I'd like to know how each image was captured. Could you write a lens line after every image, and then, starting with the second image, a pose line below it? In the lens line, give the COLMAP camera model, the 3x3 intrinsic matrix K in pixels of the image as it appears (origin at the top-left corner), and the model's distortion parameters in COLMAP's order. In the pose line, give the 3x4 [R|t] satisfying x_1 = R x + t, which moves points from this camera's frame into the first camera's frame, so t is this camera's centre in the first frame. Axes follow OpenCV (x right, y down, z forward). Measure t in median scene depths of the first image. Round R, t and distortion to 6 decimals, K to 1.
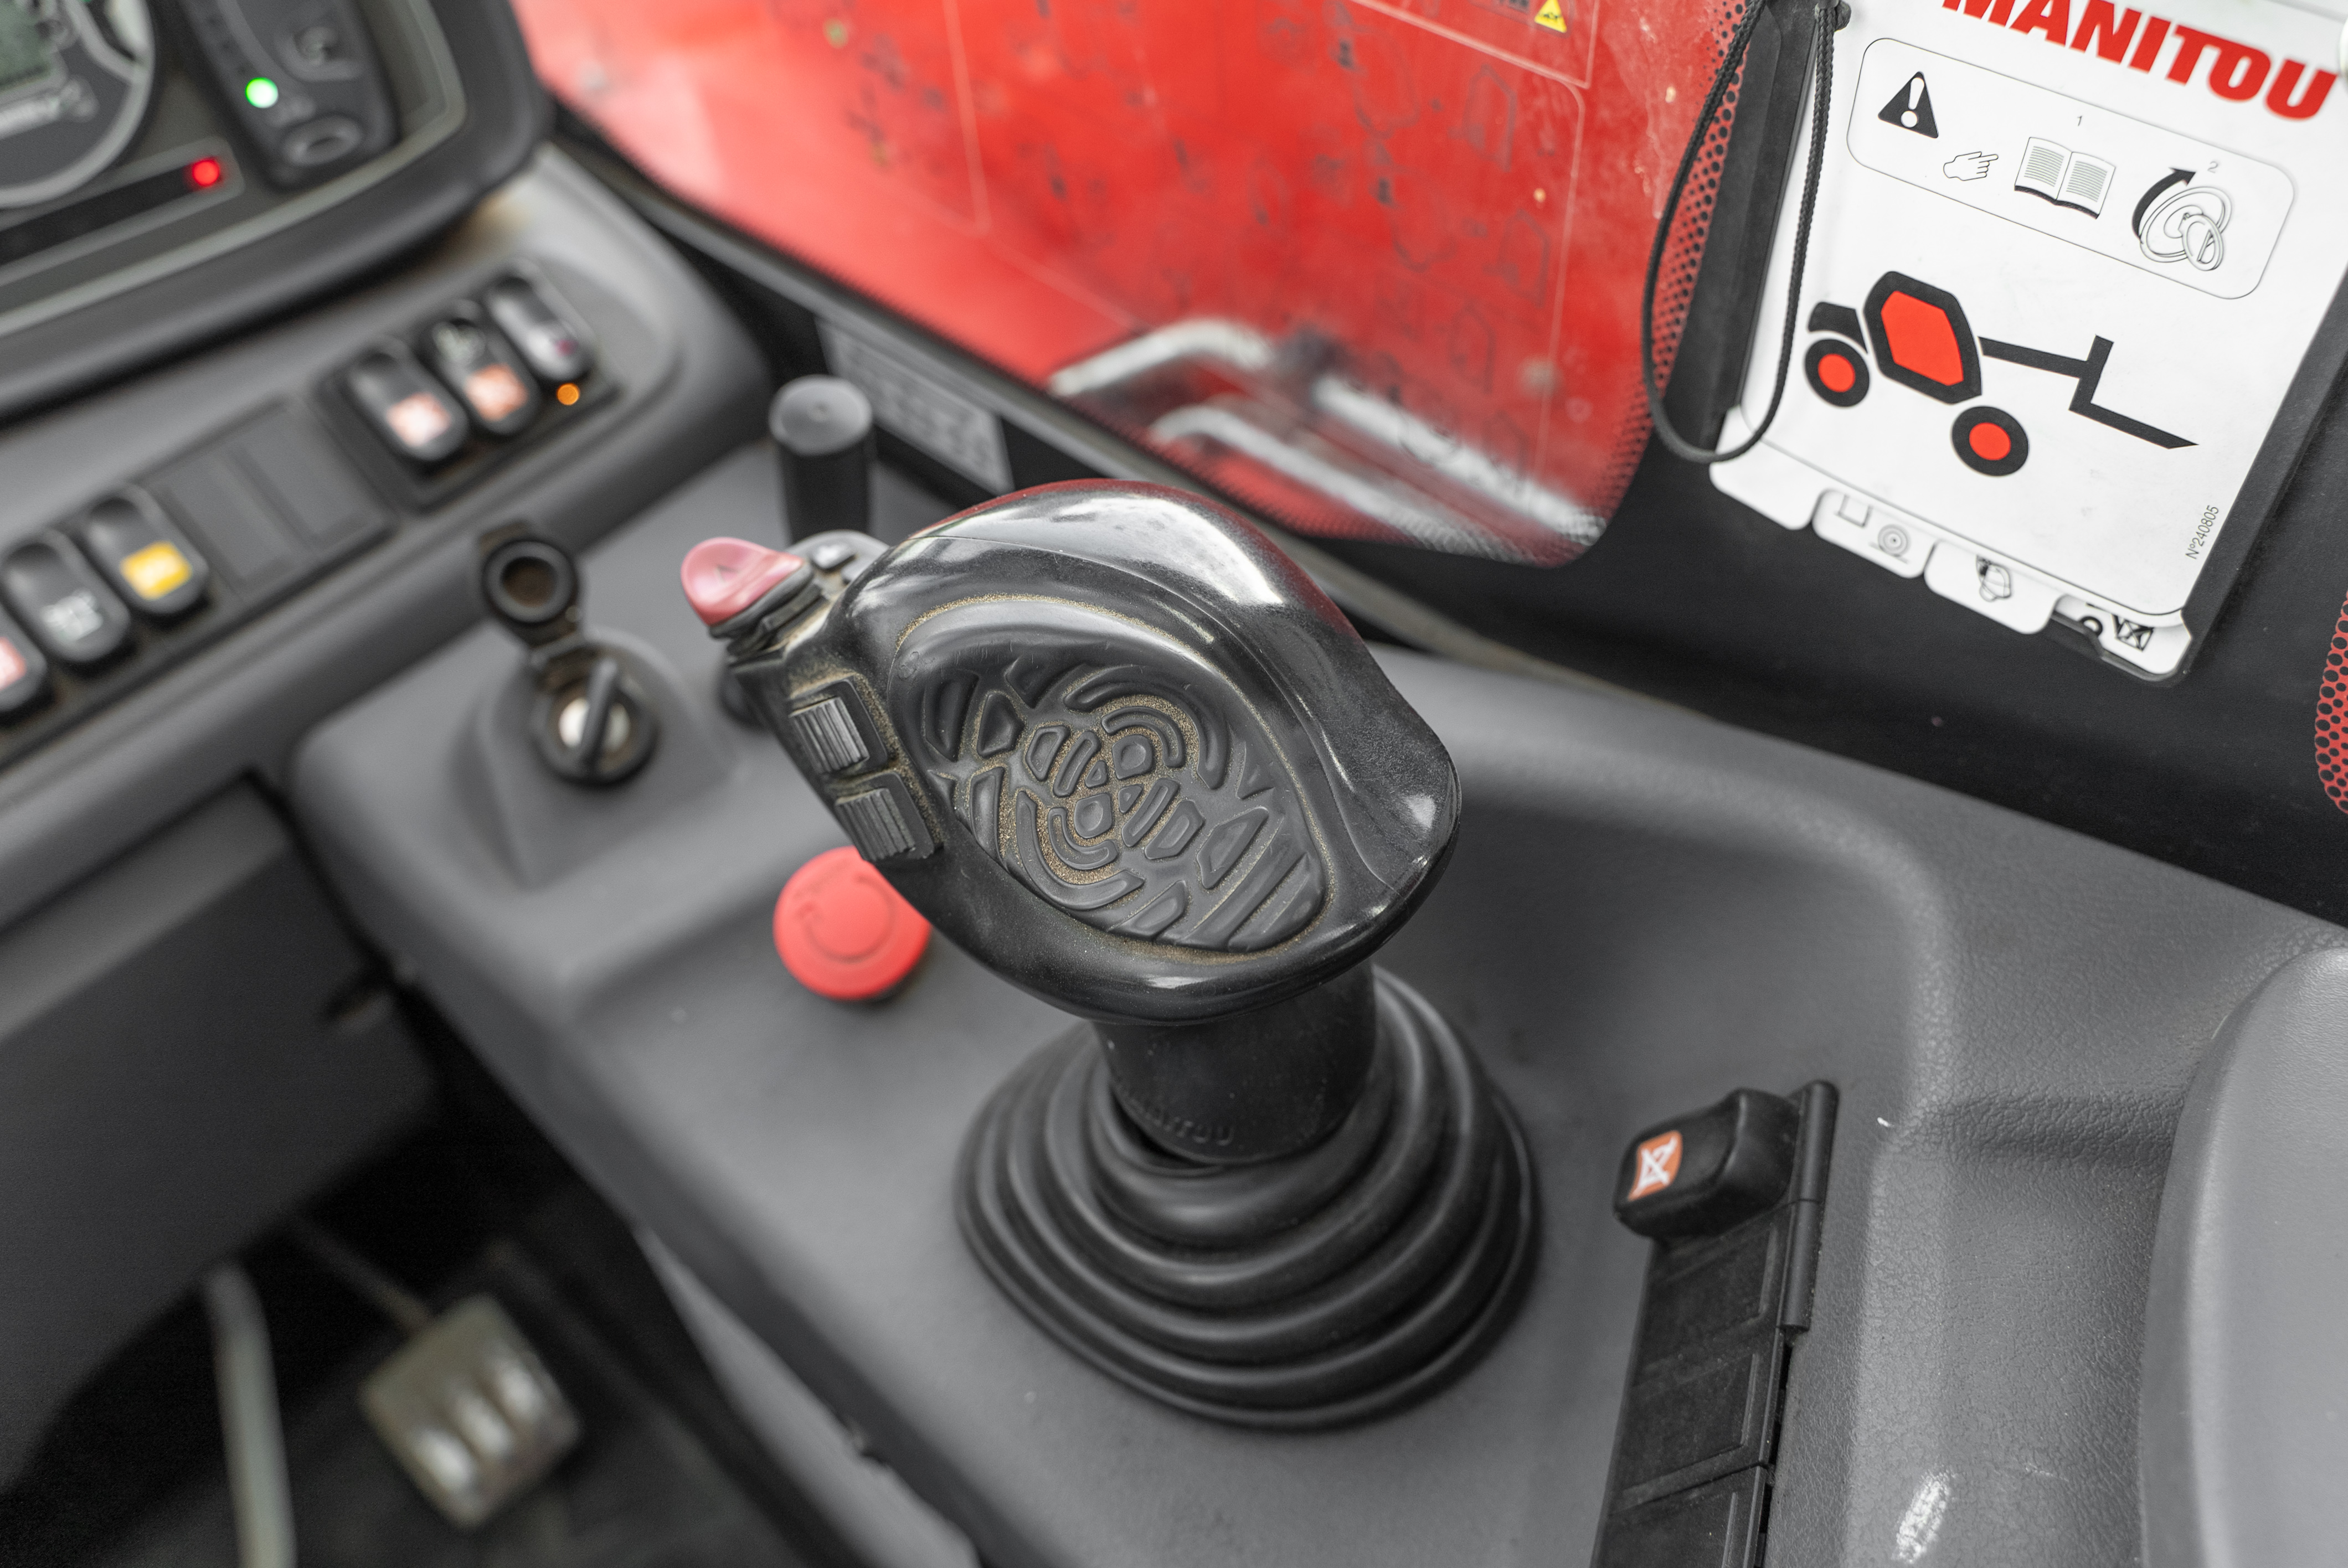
lens RADIAL K [[1889.7, 0, 1170.9], [0, 1889.7, 794.8], [0, 0, 1]] dist [0.006900, -0.016571]
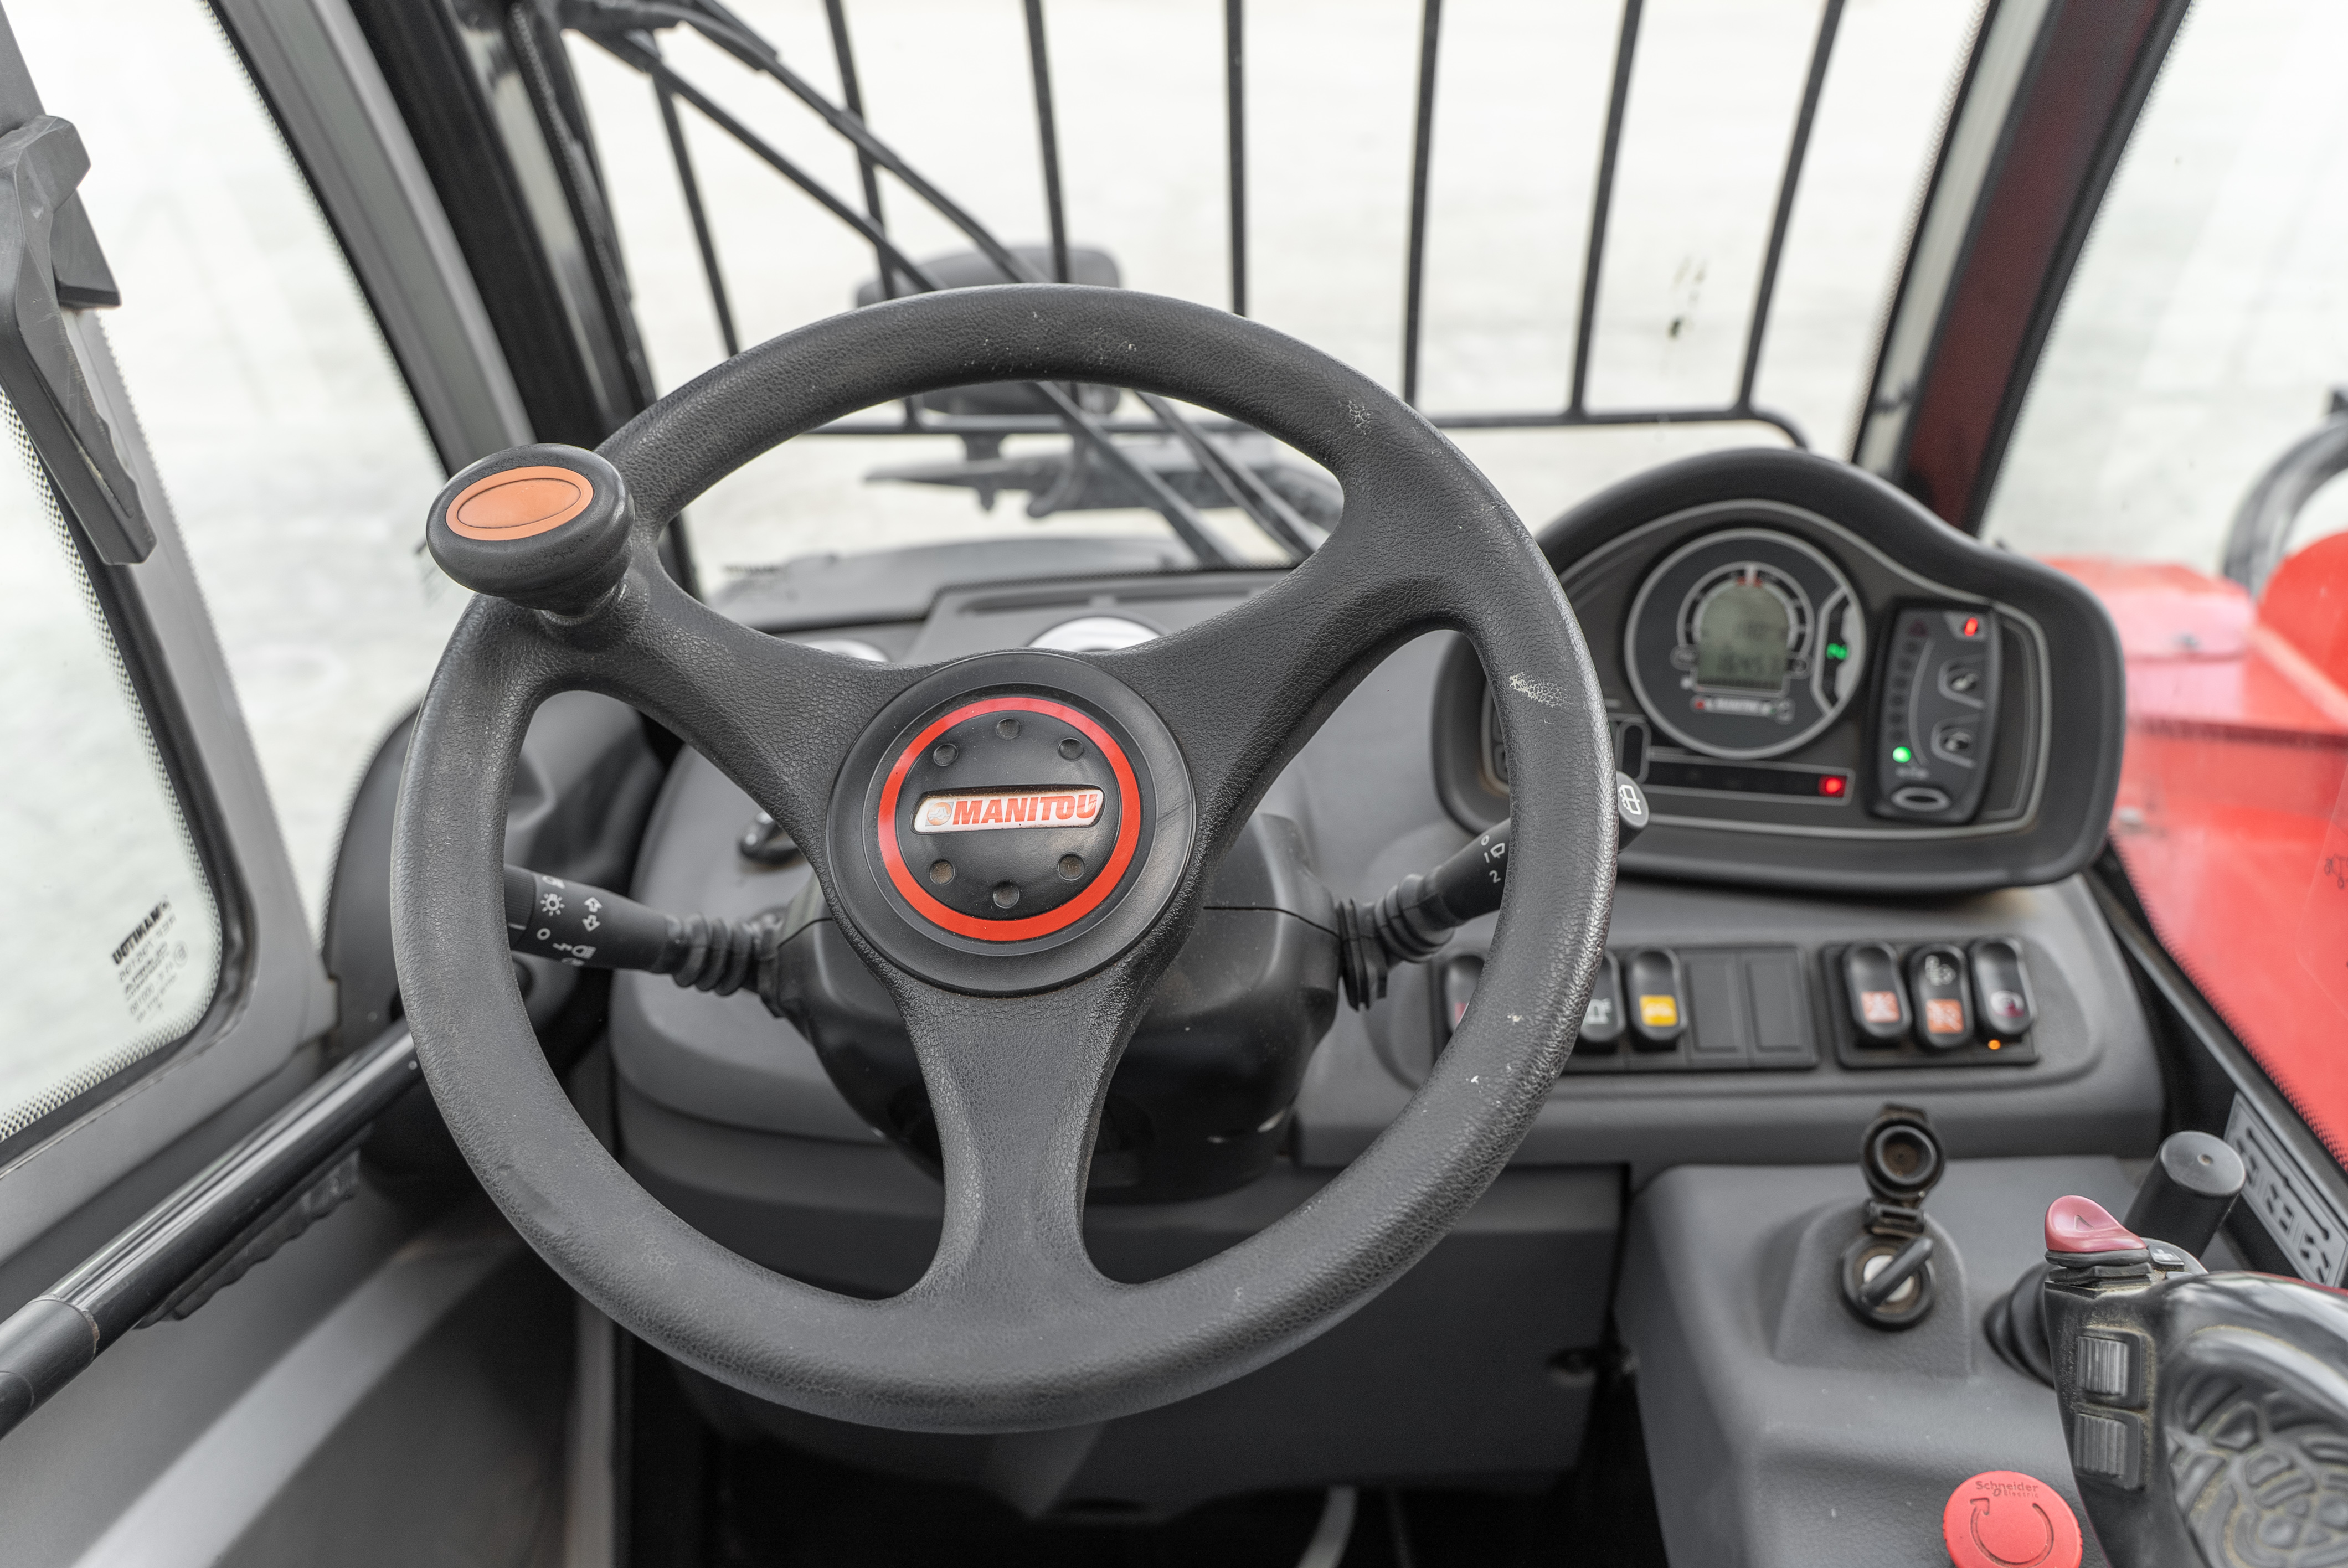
lens RADIAL K [[1889.7, 0, 1183.8], [0, 1889.7, 775.0], [0, 0, 1]] dist [0.006900, -0.016571]
pose [[0.674494, 0.389187, -0.627369, 0.034447], [-0.568122, 0.816294, -0.104410, 0.083317], [0.471482, 0.426846, 0.771691, -0.312950]]
